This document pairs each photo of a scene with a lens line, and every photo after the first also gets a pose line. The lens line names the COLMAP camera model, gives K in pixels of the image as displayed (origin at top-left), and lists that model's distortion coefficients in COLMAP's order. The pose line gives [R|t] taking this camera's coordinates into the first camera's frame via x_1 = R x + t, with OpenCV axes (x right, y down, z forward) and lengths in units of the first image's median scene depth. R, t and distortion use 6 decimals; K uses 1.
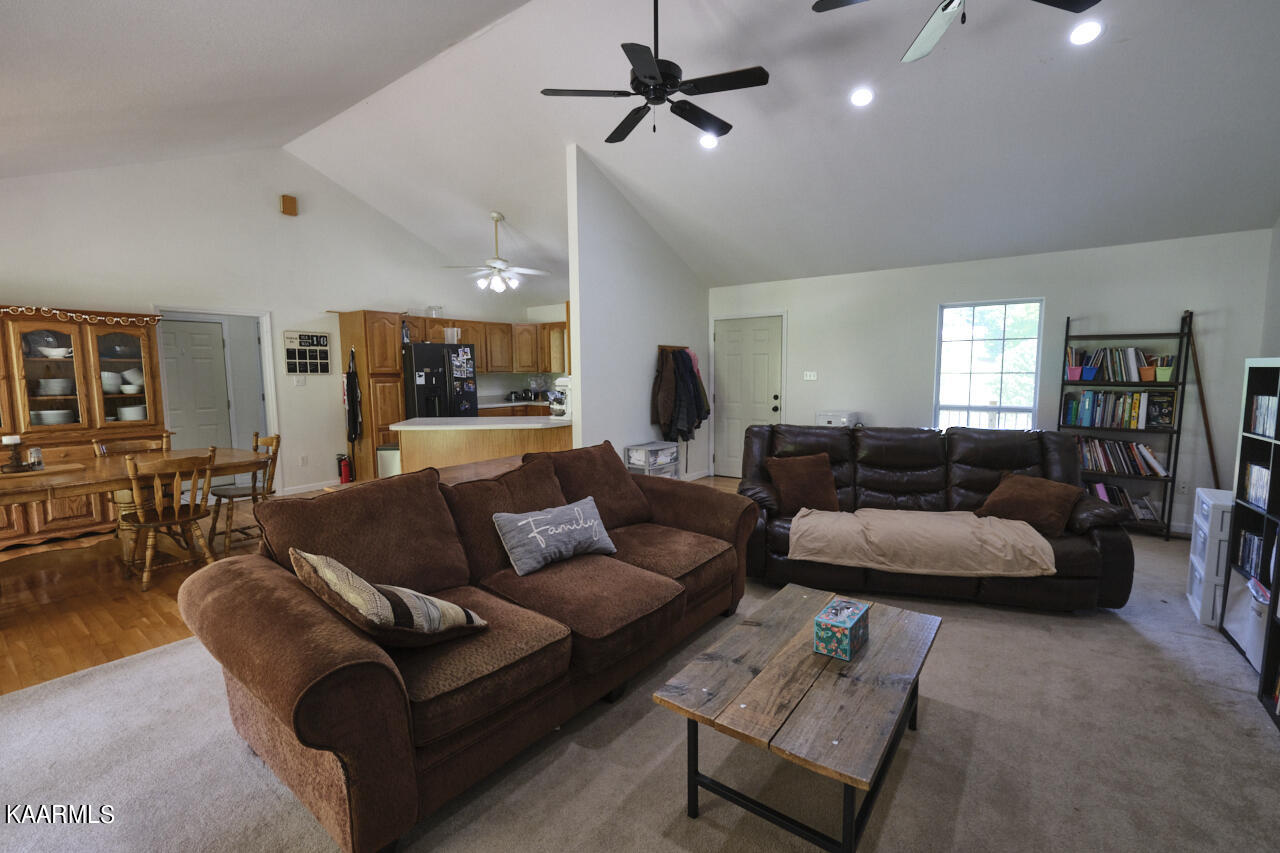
lens RADIAL K [[556.7, 0, 639.1], [0, 556.7, 428.4], [0, 0, 1]] dist [-0.001446, 0.000230]
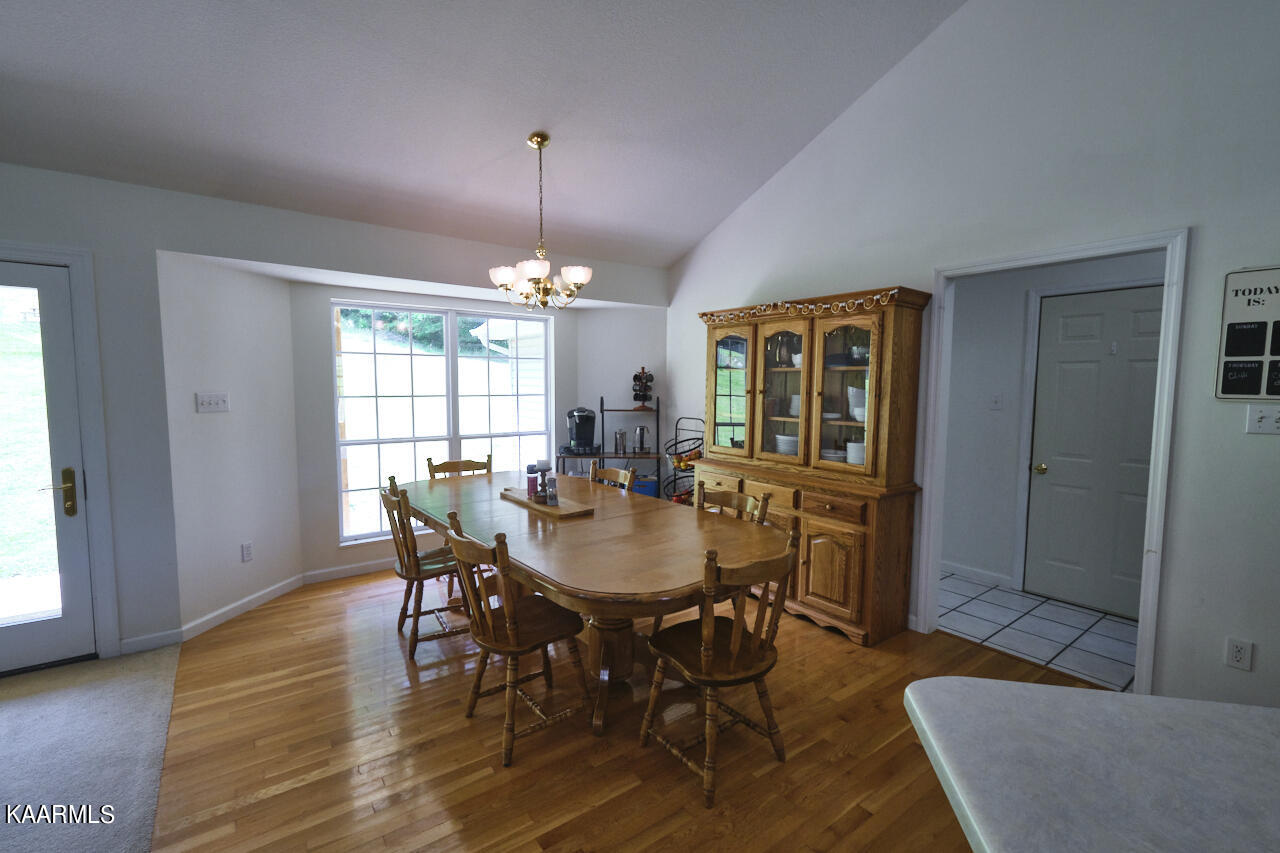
lens RADIAL K [[556.7, 0, 640.0], [0, 556.7, 428.7], [0, 0, 1]] dist [-0.001446, 0.000230]
pose [[-0.286905, 0.079444, -0.954659, -0.208884], [-0.101450, 0.988432, 0.112743, -0.084180], [0.952572, 0.129196, -0.275527, 0.781108]]
